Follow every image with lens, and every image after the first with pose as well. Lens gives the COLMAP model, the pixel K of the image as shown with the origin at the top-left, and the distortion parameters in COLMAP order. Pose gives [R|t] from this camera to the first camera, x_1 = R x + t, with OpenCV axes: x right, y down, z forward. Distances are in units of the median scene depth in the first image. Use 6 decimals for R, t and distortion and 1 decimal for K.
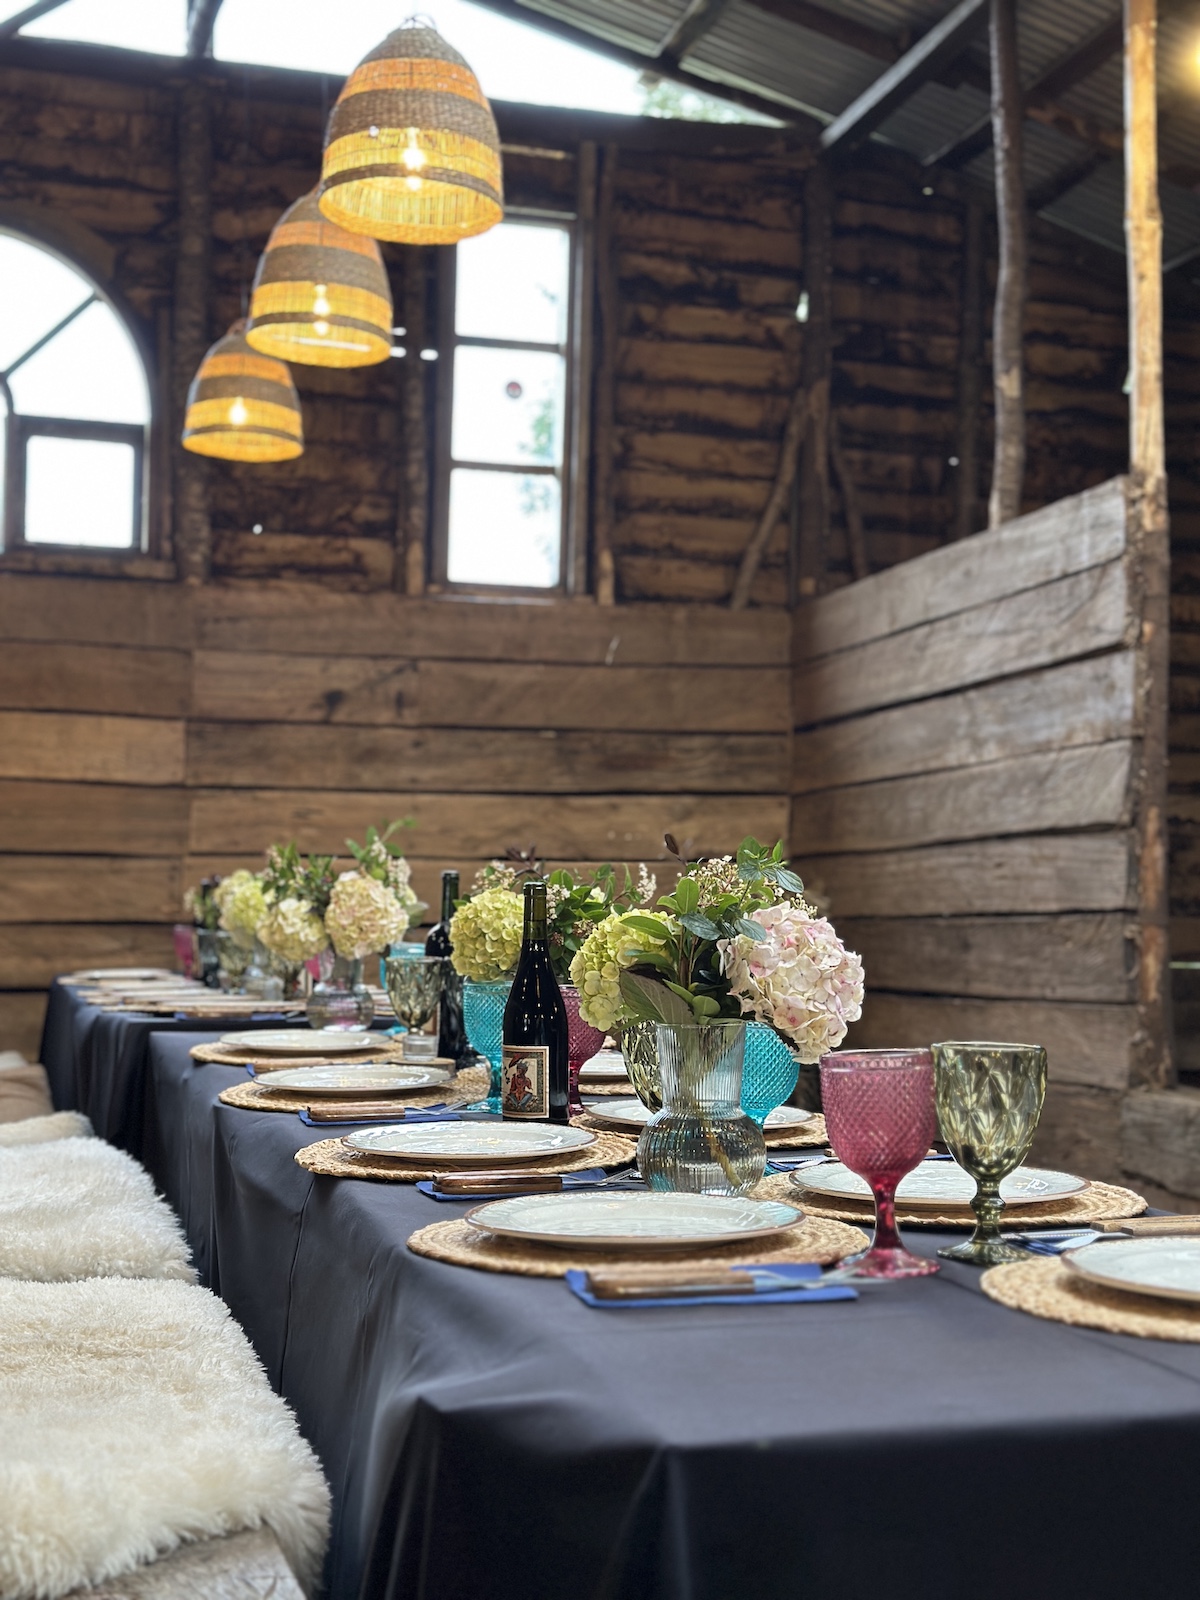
lens RADIAL K [[2248.7, 0, 576.1], [0, 2248.7, 804.2], [0, 0, 1]] dist [0.153489, -0.066287]
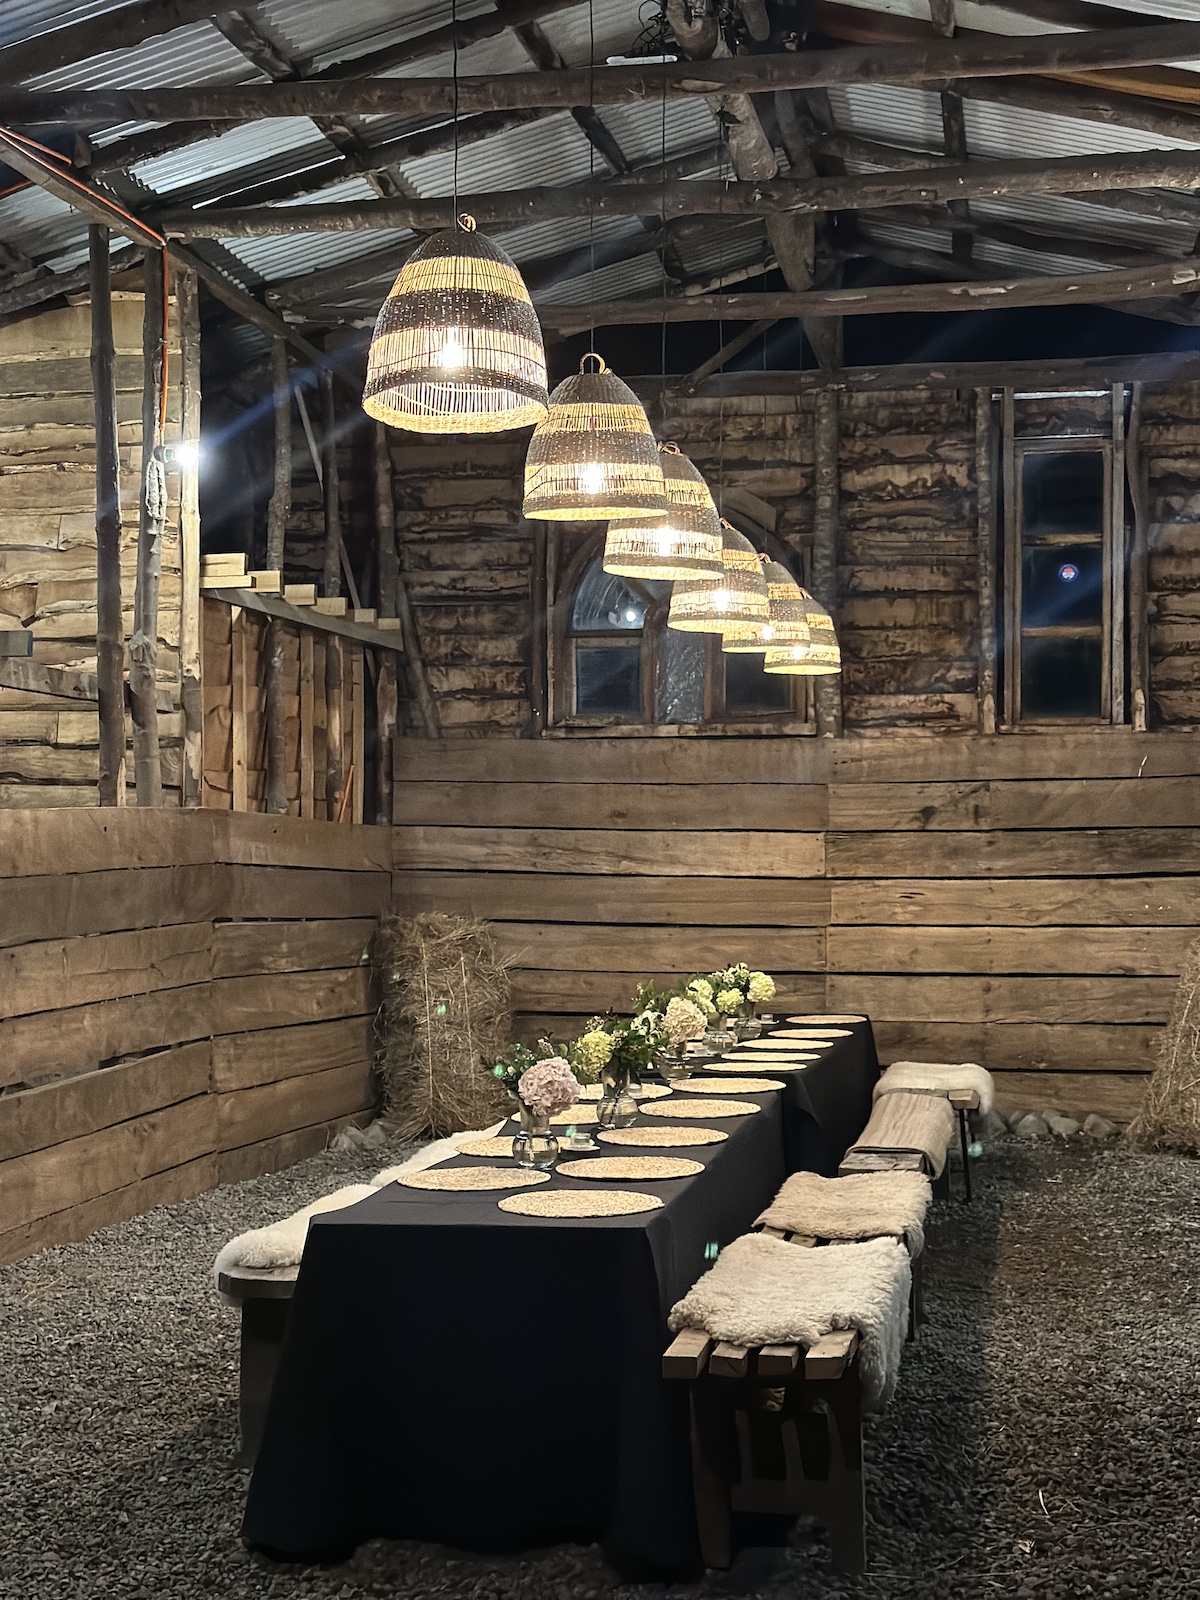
lens RADIAL K [[2248.7, 0, 576.1], [0, 2248.7, 804.2], [0, 0, 1]] dist [0.153489, -0.066287]
pose [[0.886681, -0.029276, -0.461453, 0.342662], [0.038526, 0.999201, 0.010636, -0.074886], [0.460773, -0.027209, 0.887101, -0.341036]]
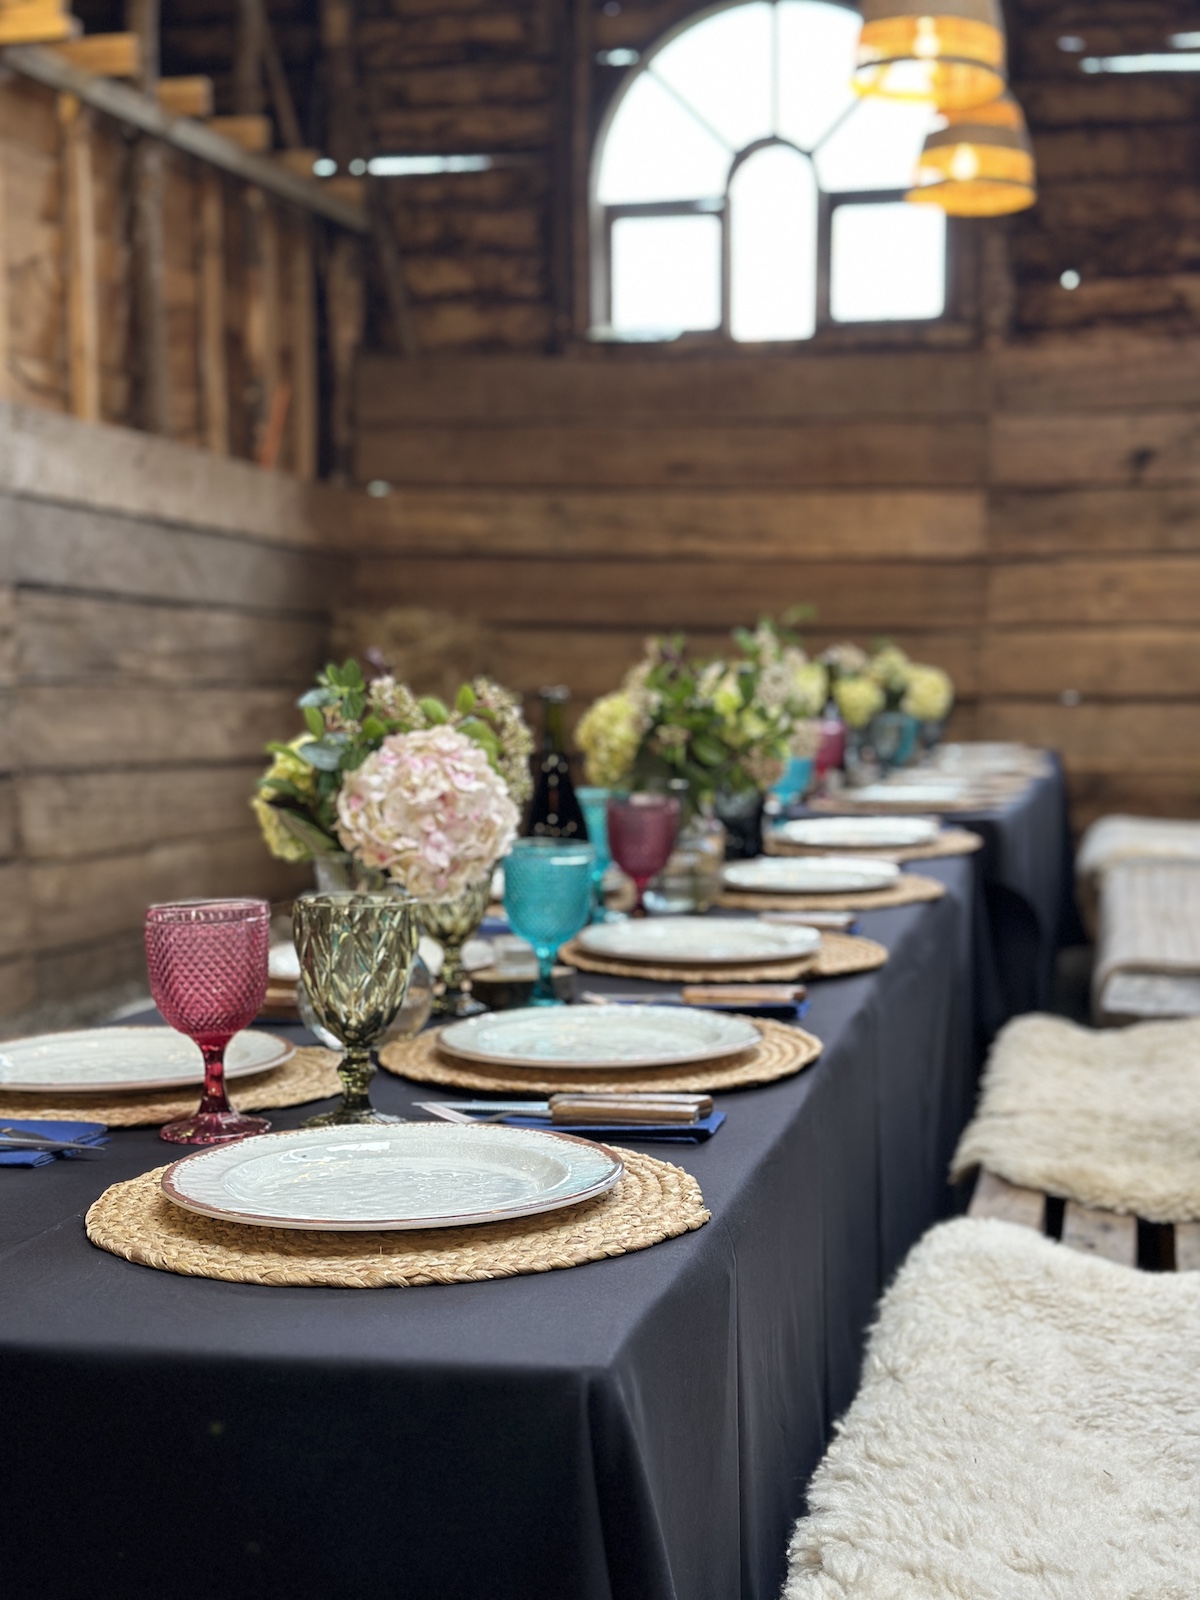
lens RADIAL K [[2218.0, 0, 600.0], [0, 2218.0, 800.0], [0, 0, 1]] dist [0.153234, 0.018513]
pose [[0.872849, 0.016291, -0.487718, 0.152085], [0.036719, 0.994417, 0.098930, -0.005620], [0.486606, -0.104260, 0.867378, 0.066088]]
